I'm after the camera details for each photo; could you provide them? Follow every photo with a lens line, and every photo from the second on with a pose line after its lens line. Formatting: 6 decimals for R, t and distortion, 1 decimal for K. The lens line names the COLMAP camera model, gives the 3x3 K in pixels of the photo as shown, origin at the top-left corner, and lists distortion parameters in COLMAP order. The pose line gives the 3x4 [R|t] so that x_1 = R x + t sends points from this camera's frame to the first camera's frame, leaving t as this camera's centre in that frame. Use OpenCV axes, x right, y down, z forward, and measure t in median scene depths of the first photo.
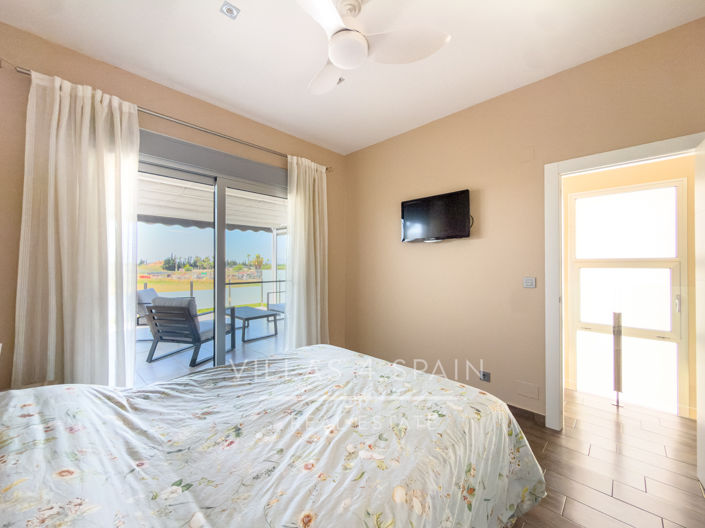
lens RADIAL K [[287.1, 0, 352.1], [0, 287.1, 258.2], [0, 0, 1]] dist [0.001803, 0.000507]
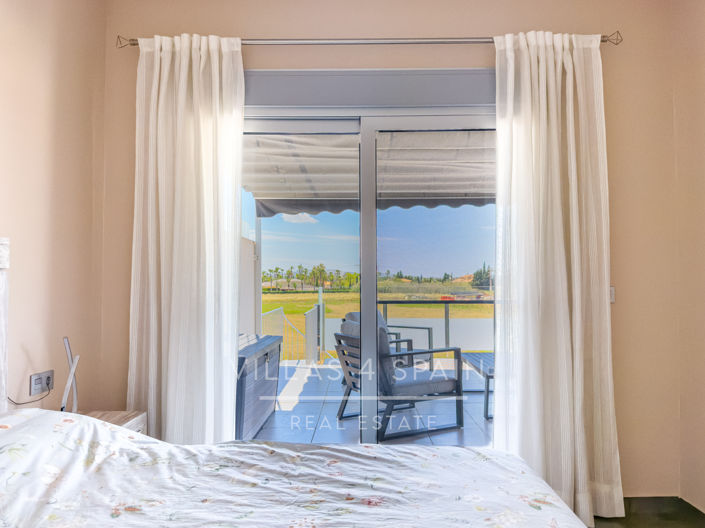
lens RADIAL K [[511.5, 0, 353.2], [0, 511.5, 270.3], [0, 0, 1]] dist [0.006706, -0.009545]
pose [[0.681914, -0.017027, -0.731234, 0.406646], [0.018540, 0.999810, -0.005991, 0.047251], [0.731197, -0.009471, 0.682100, 0.441382]]
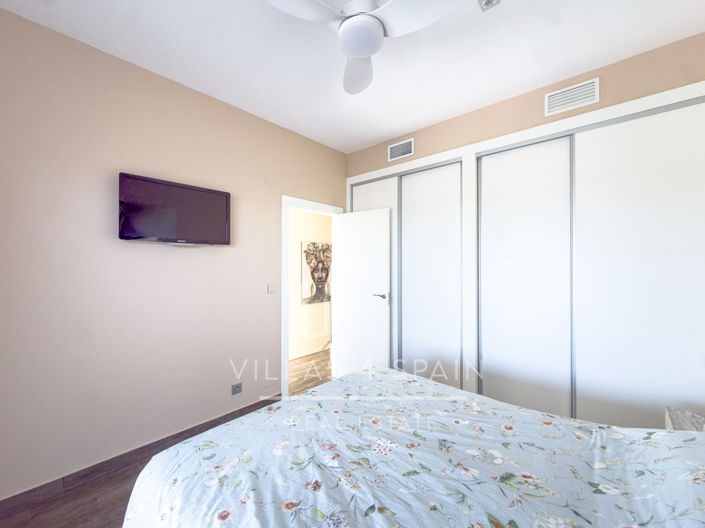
lens RADIAL K [[287.1, 0, 353.8], [0, 287.1, 265.1], [0, 0, 1]] dist [0.001803, 0.000507]
pose [[-0.047827, 0.005939, 0.998838, -0.803679], [-0.028558, 0.999565, -0.007311, -0.021431], [-0.998447, -0.028875, -0.047636, 0.972330]]
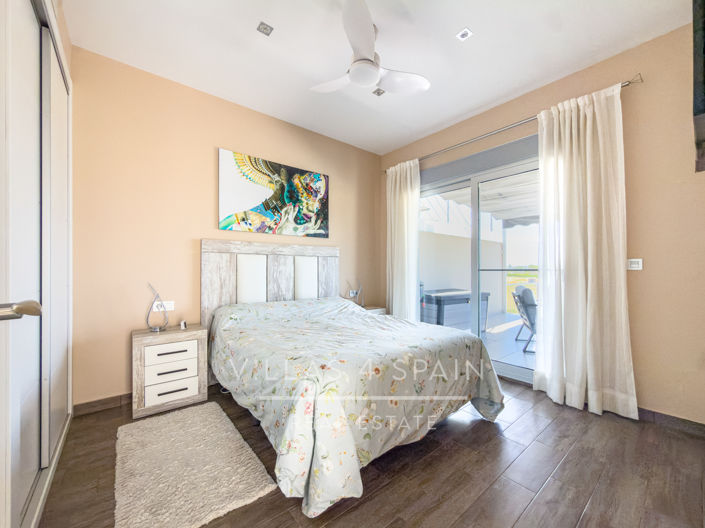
lens RADIAL K [[287.1, 0, 349.1], [0, 287.1, 268.6], [0, 0, 1]] dist [0.001803, 0.000507]
pose [[-0.124931, -0.003762, -0.992158, 1.155508], [0.024211, 0.999683, -0.006839, 0.123847], [0.991870, -0.024875, -0.124800, 0.996384]]
